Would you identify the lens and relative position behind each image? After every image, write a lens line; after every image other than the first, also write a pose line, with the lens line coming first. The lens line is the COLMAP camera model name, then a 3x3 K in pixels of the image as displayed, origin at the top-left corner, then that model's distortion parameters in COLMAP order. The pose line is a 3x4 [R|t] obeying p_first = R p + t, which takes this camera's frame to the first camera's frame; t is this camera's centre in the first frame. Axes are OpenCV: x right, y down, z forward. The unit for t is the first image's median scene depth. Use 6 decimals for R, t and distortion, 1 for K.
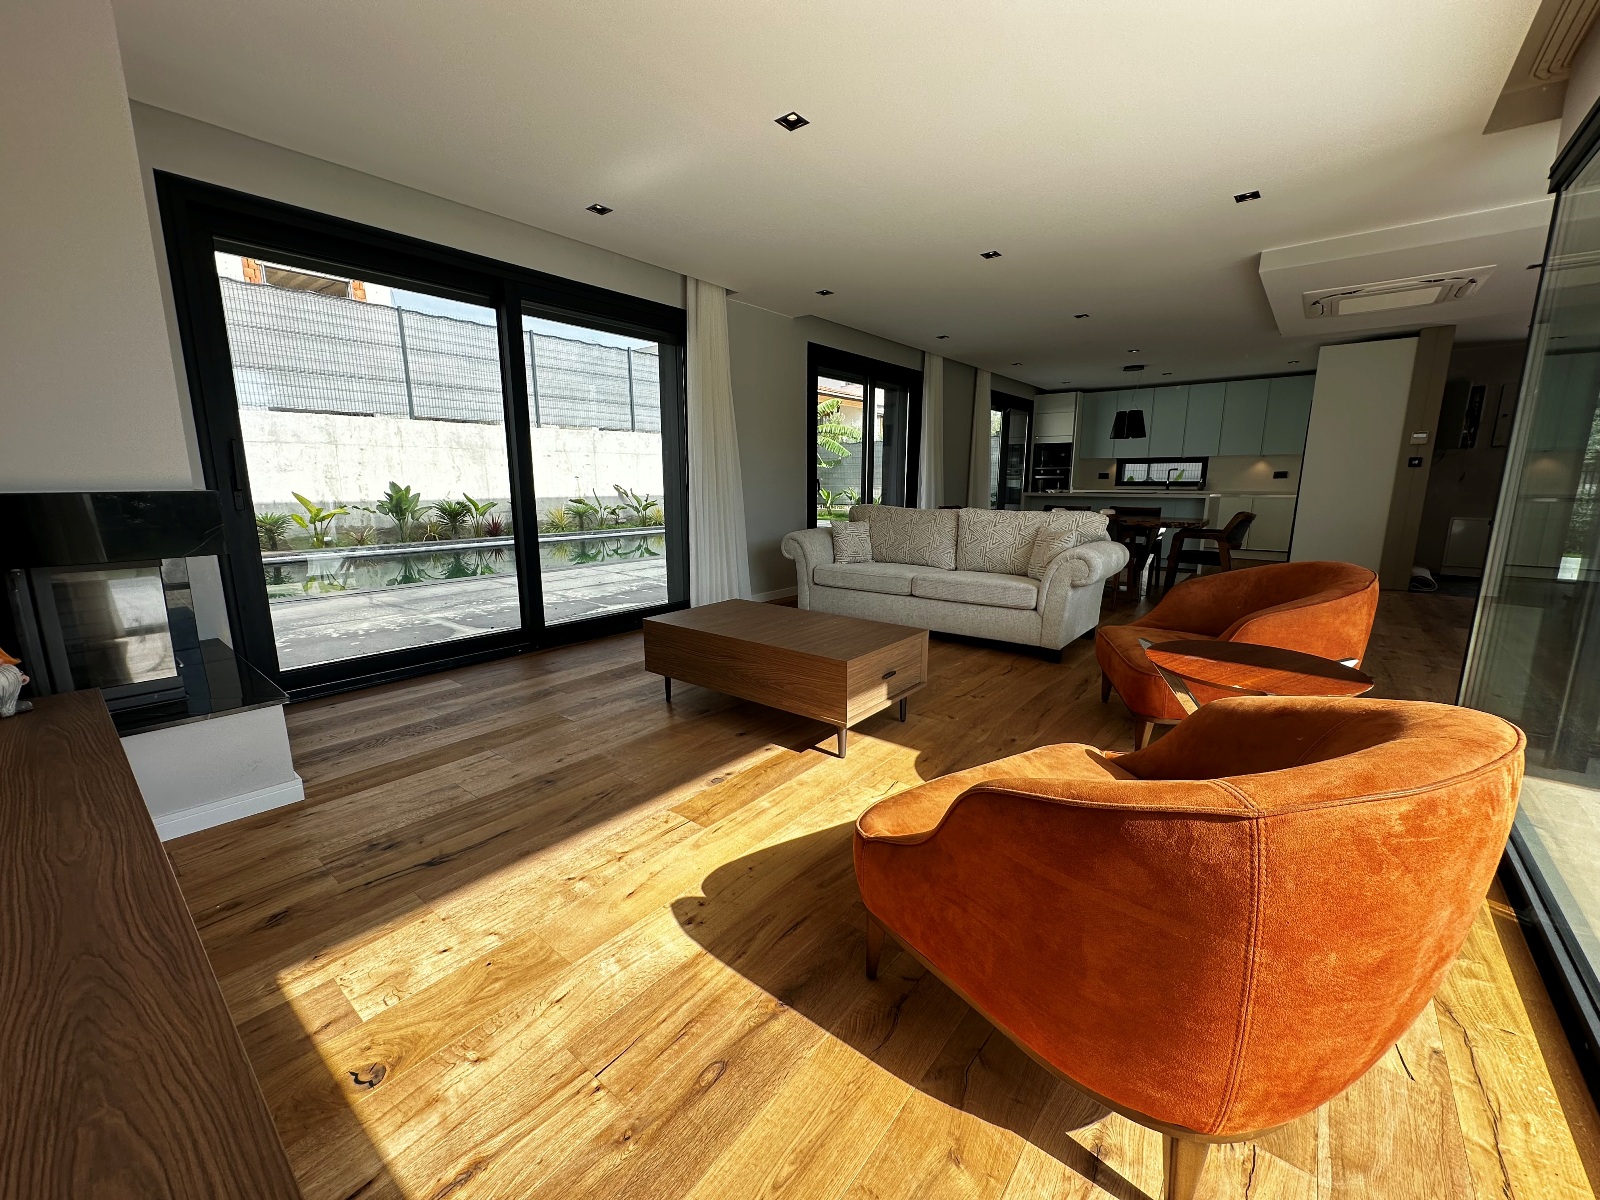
lens RADIAL K [[637.8, 0, 800.0], [0, 637.8, 600.0], [0, 0, 1]] dist [-0.000974, 0.000336]
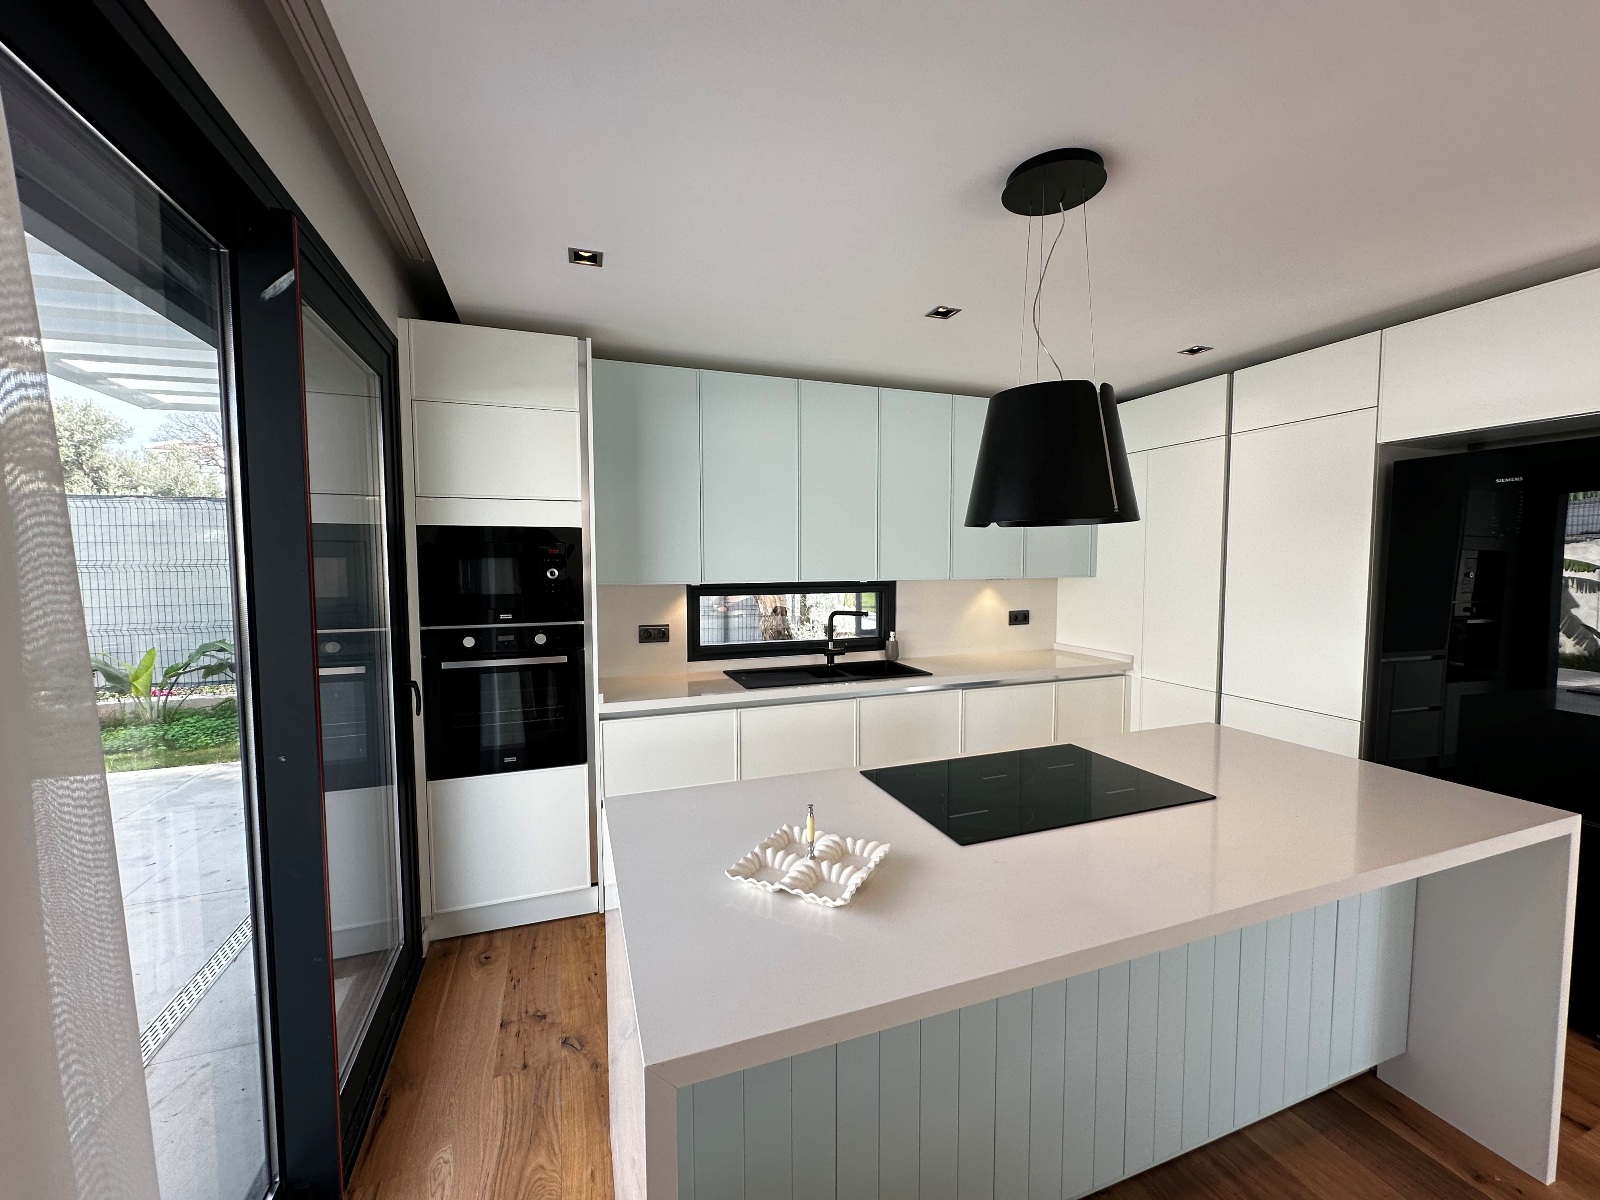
lens RADIAL K [[637.8, 0, 800.0], [0, 637.8, 600.0], [0, 0, 1]] dist [-0.000974, 0.000336]
pose [[0.518491, -0.048721, 0.853694, 0.246841], [0.157508, 0.986733, -0.039349, -0.192197], [-0.840451, 0.154865, 0.519287, 0.786518]]
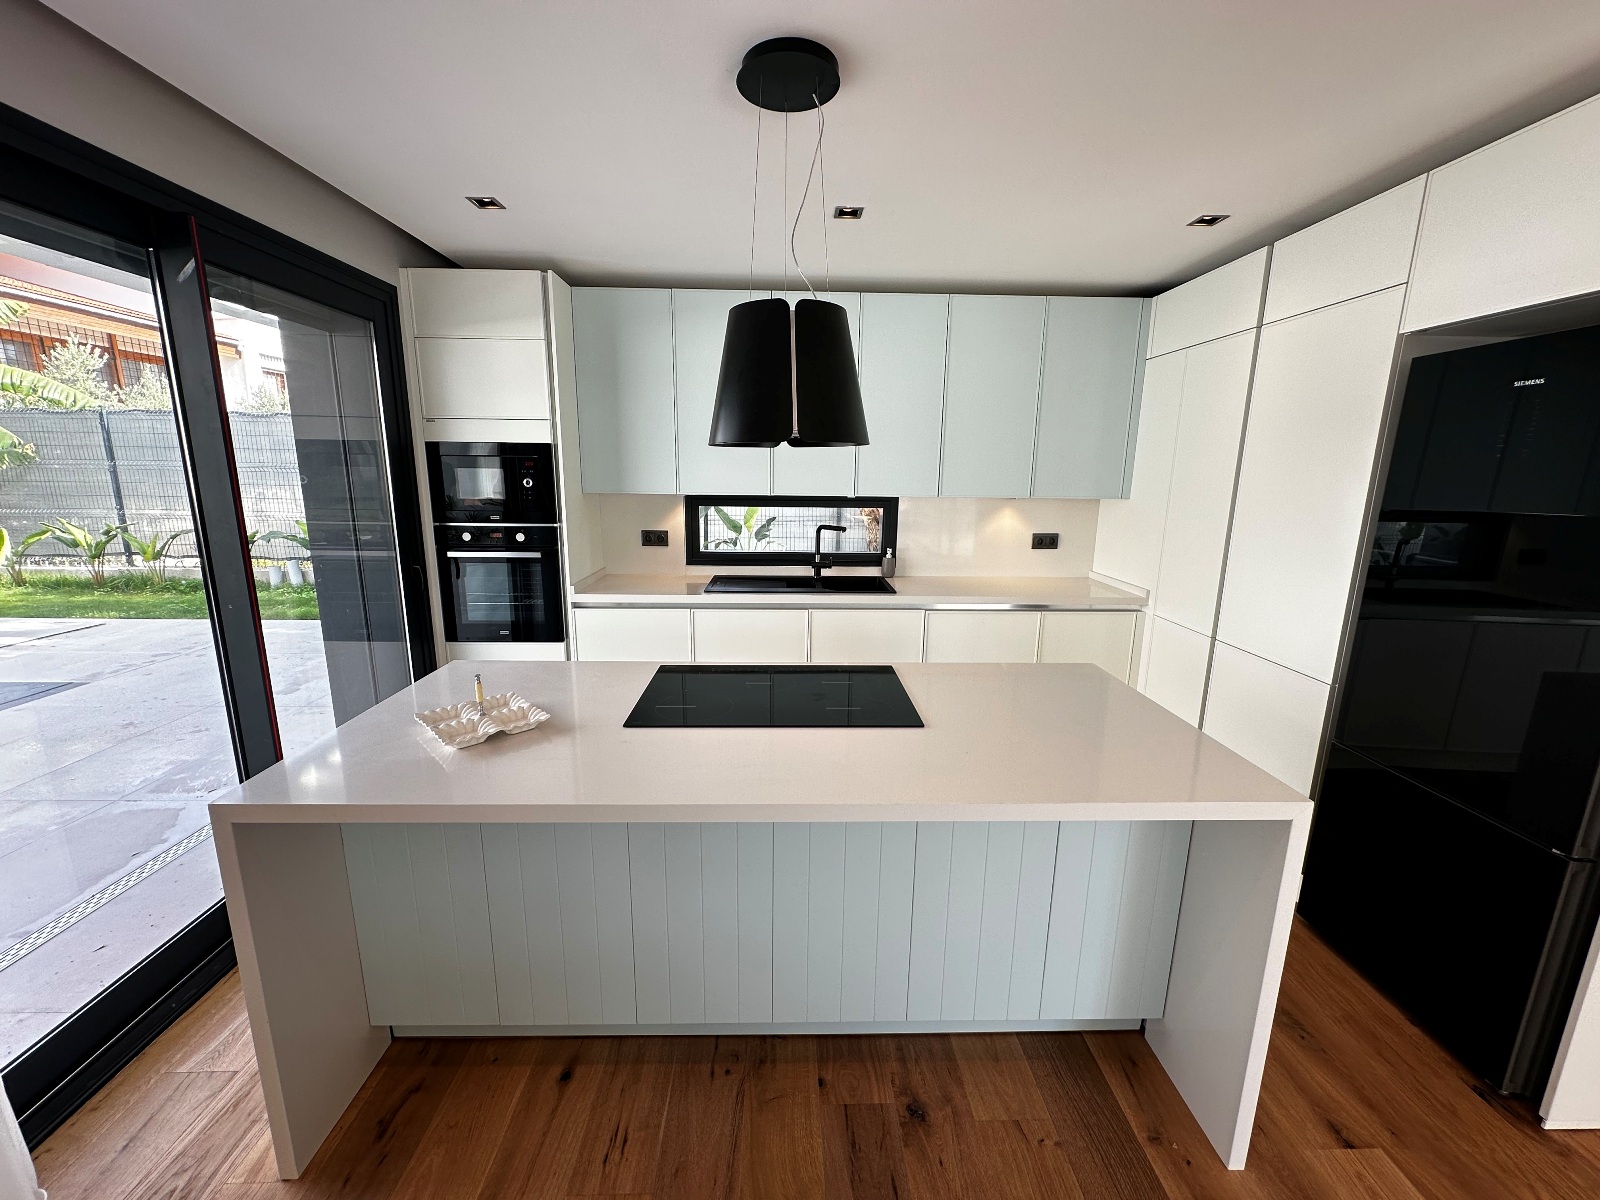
lens RADIAL K [[637.8, 0, 800.0], [0, 637.8, 600.0], [0, 0, 1]] dist [-0.000974, 0.000336]
pose [[0.765418, -0.115554, 0.633073, 0.313427], [0.101773, 0.993103, 0.058221, -0.177215], [-0.635434, 0.019867, 0.771899, 0.684671]]
